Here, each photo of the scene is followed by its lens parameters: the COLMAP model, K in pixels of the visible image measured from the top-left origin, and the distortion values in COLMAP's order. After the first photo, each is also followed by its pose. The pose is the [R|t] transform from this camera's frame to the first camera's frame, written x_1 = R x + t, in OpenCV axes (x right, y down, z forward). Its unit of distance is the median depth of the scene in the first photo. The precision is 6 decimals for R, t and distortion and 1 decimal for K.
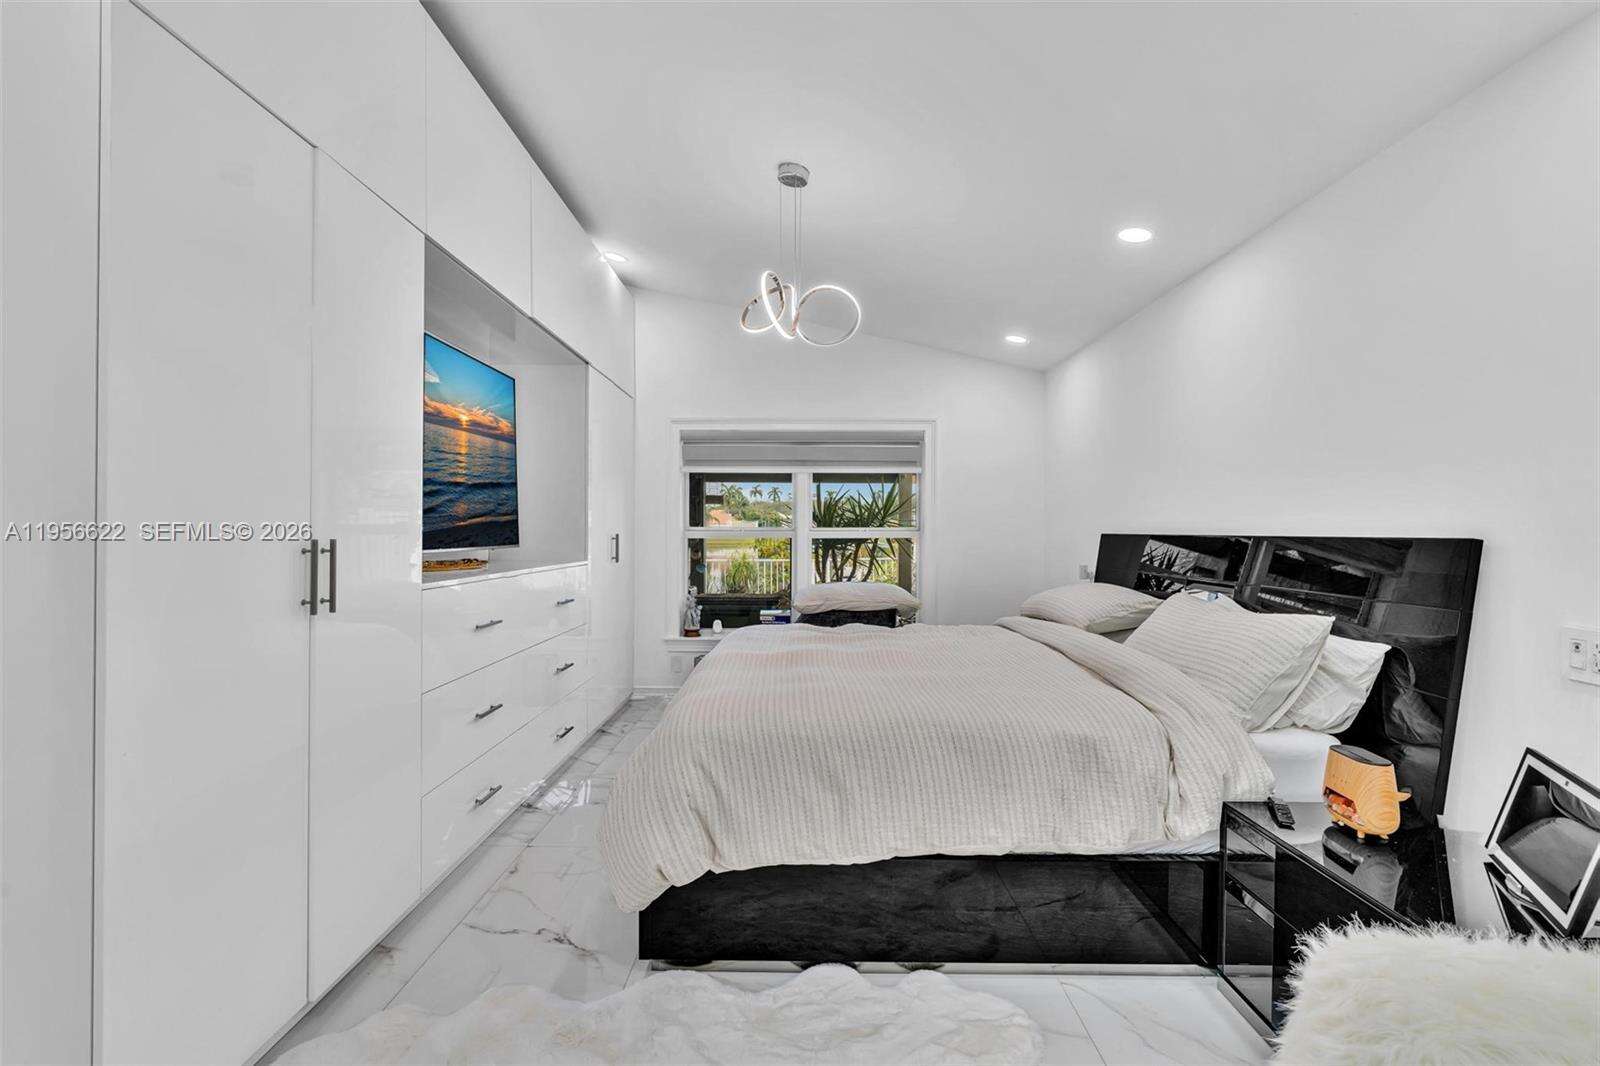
lens RADIAL K [[709.7, 0, 796.4], [0, 709.7, 532.3], [0, 0, 1]] dist [-0.004162, -0.001220]
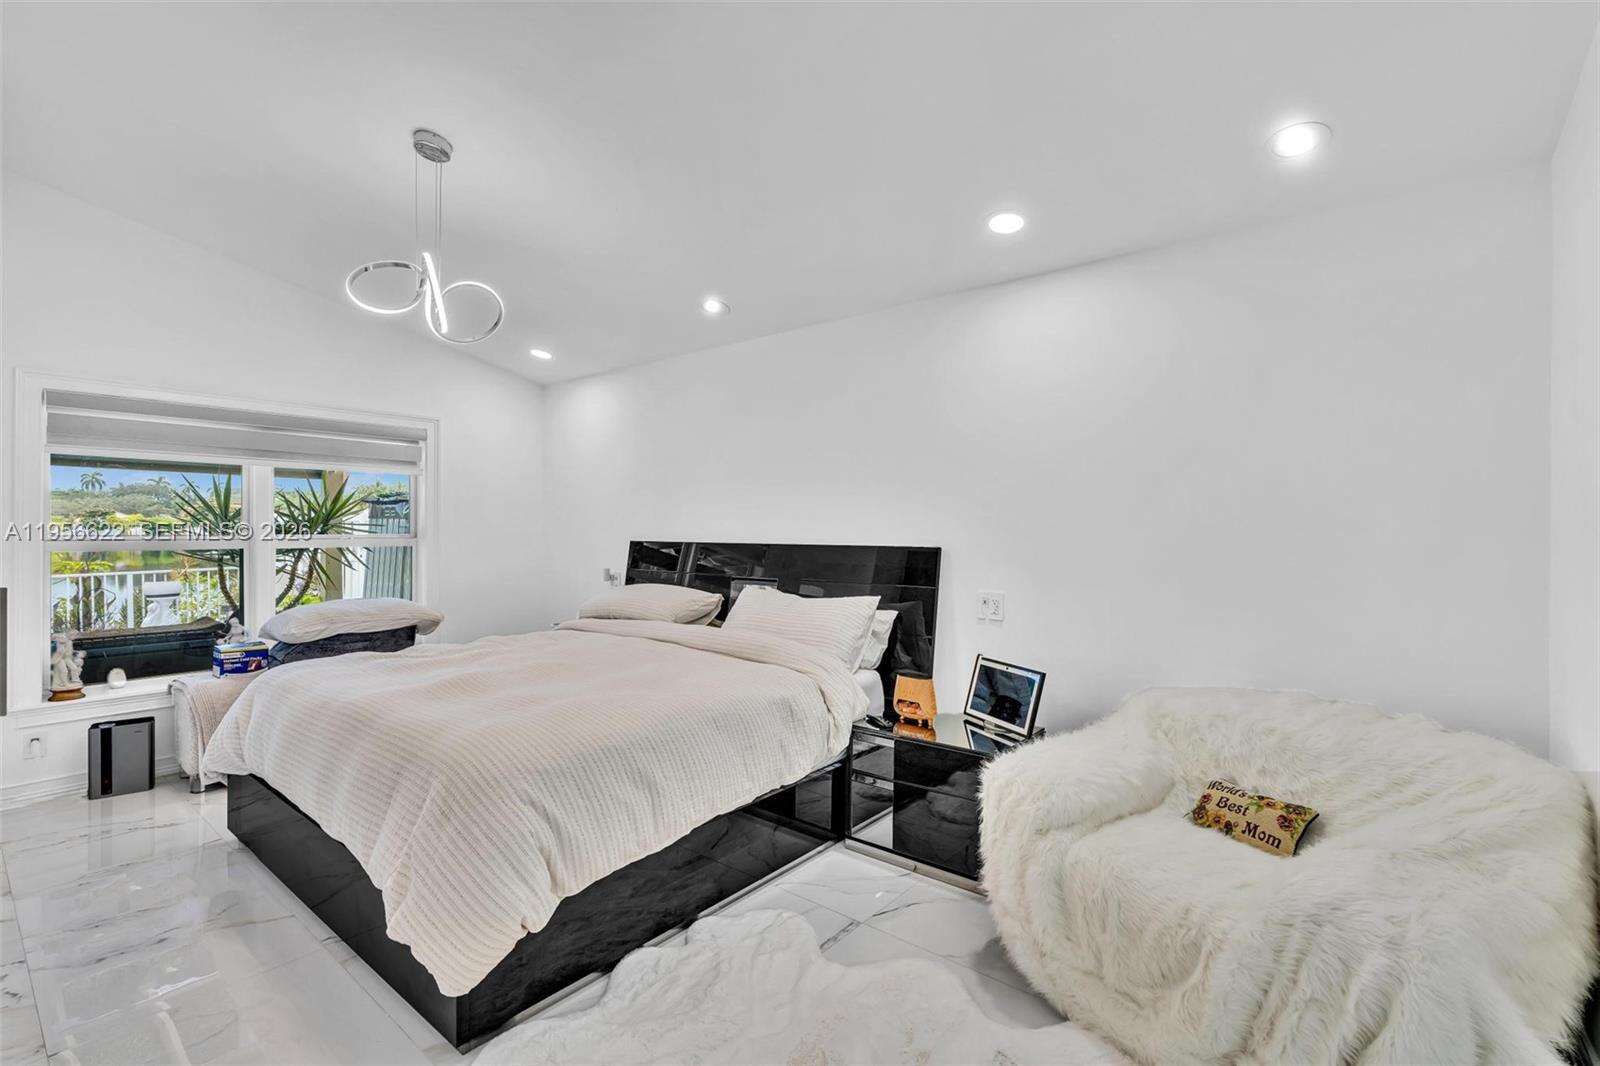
lens RADIAL K [[709.7, 0, 799.6], [0, 709.7, 533.2], [0, 0, 1]] dist [-0.004162, -0.001220]
pose [[0.624226, -0.001755, 0.781242, -0.313431], [-0.000416, 0.999997, 0.002579, -0.015119], [-0.781244, -0.001935, 0.624223, 0.064805]]
